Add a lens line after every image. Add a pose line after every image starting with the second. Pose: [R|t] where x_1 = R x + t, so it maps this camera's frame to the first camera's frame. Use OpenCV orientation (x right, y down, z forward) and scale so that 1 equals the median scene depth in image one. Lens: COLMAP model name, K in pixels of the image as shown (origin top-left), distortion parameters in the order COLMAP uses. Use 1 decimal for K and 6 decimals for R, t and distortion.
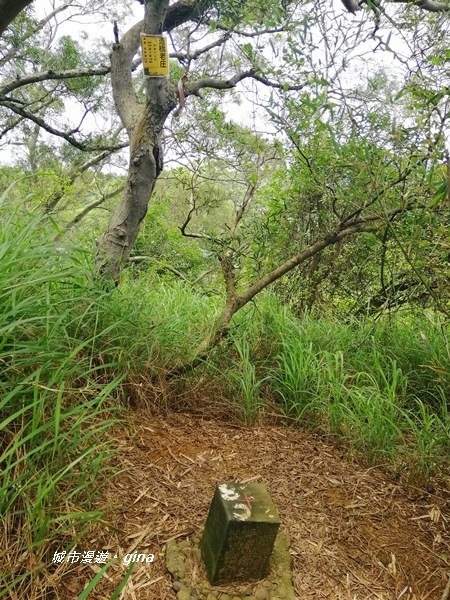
lens RADIAL K [[446.8, 0, 228.2], [0, 446.8, 300.4], [0, 0, 1]] dist [0.033403, -0.020521]
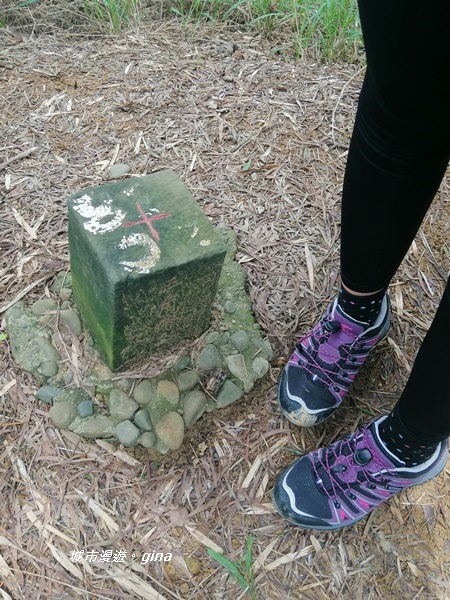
lens RADIAL K [[527.4, 0, 225.9], [0, 527.4, 299.3], [0, 0, 1]] dist [0.019875, -0.004174]
pose [[0.962531, -0.248255, 0.109101, 0.031033], [0.103331, 0.707760, 0.698855, 0.108105], [-0.250712, -0.661396, 0.706894, 0.412779]]
